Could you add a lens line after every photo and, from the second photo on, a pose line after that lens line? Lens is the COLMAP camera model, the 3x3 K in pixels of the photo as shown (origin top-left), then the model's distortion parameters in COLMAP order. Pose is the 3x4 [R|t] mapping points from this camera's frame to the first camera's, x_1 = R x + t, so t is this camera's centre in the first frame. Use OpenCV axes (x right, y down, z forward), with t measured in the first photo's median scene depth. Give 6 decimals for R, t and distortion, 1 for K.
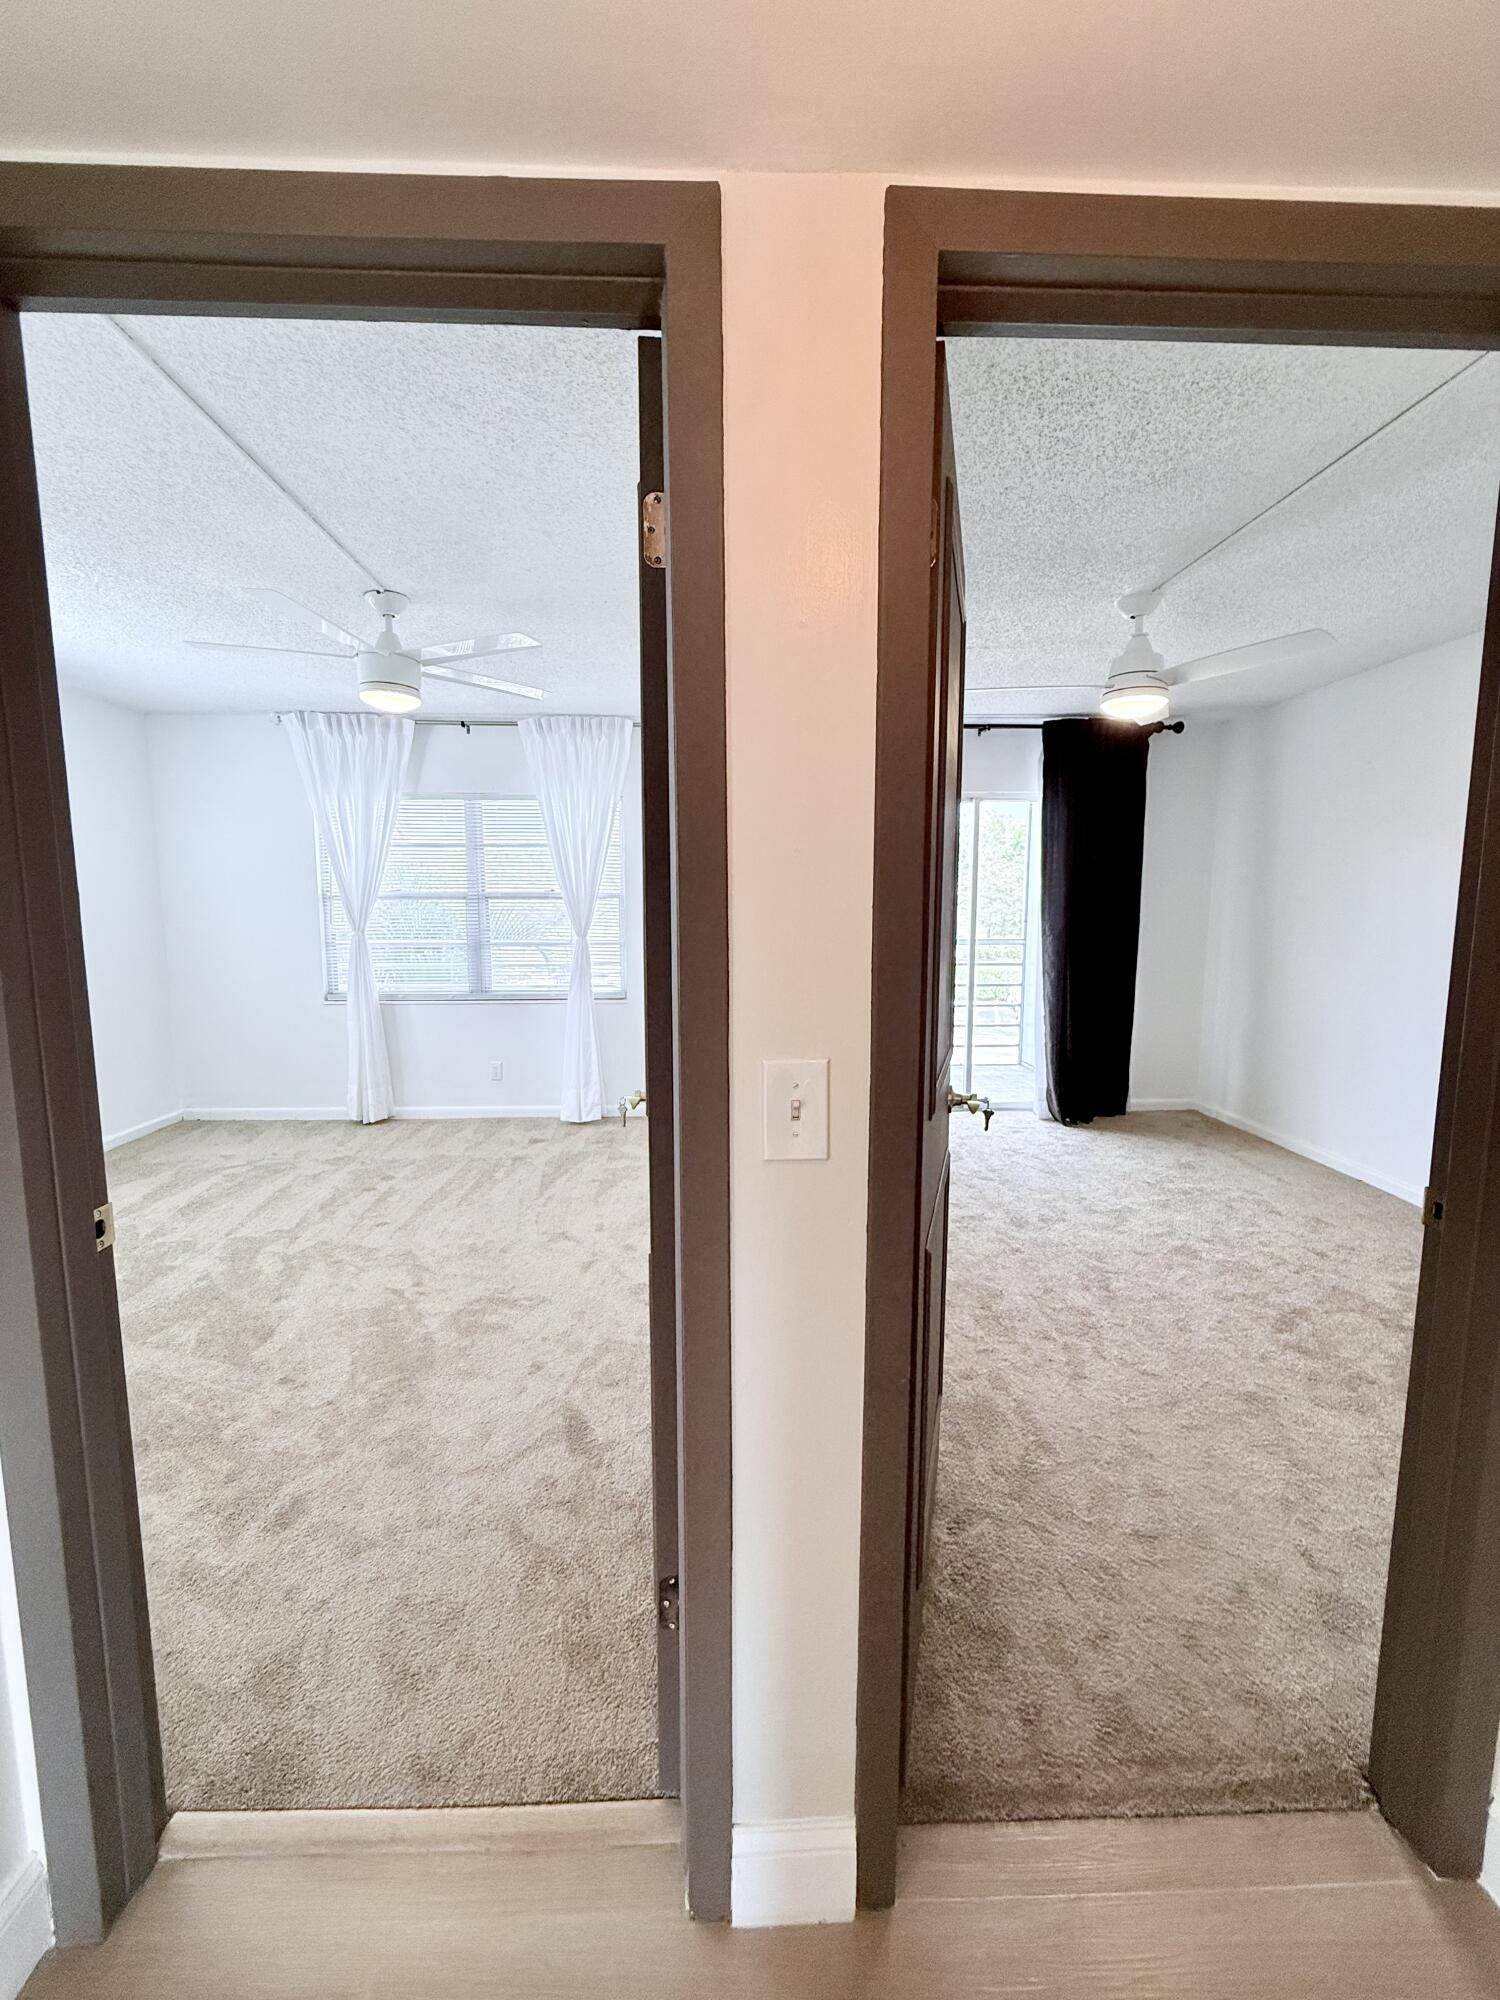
lens RADIAL K [[799.6, 0, 748.3], [0, 799.6, 1000.4], [0, 0, 1]] dist [-0.001555, 0.000318]
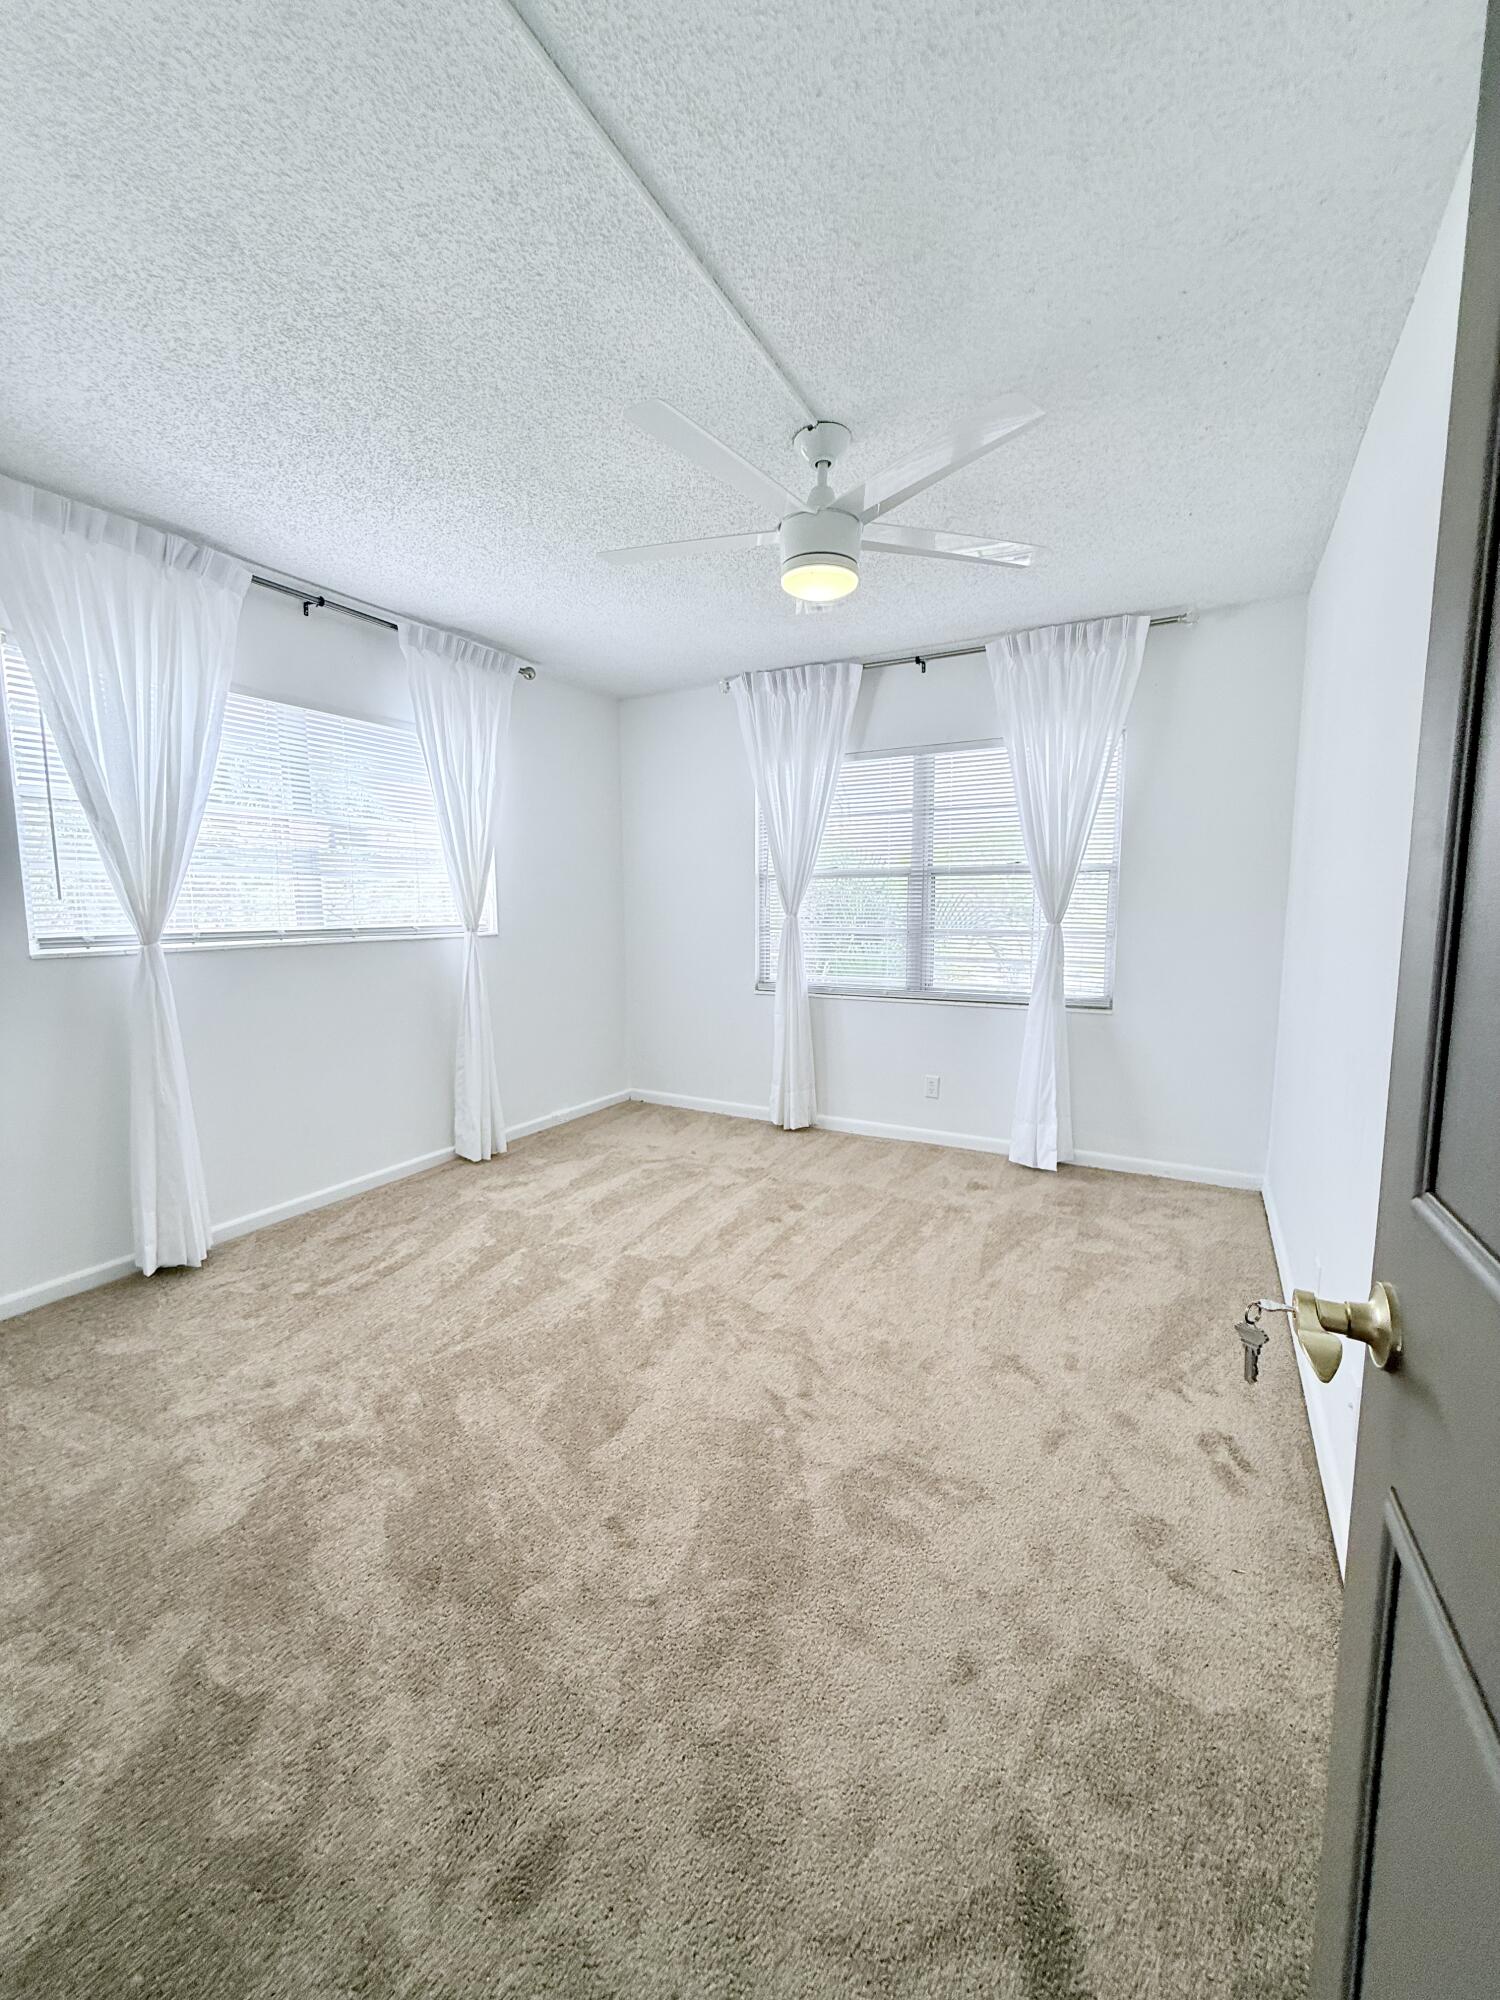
lens RADIAL K [[799.6, 0, 750.8], [0, 799.6, 997.5], [0, 0, 1]] dist [-0.001555, 0.000318]
pose [[0.858444, 0.056827, -0.509749, -0.081885], [-0.057557, 0.998239, 0.014356, -0.004976], [0.509667, 0.017016, 0.860203, 0.261255]]
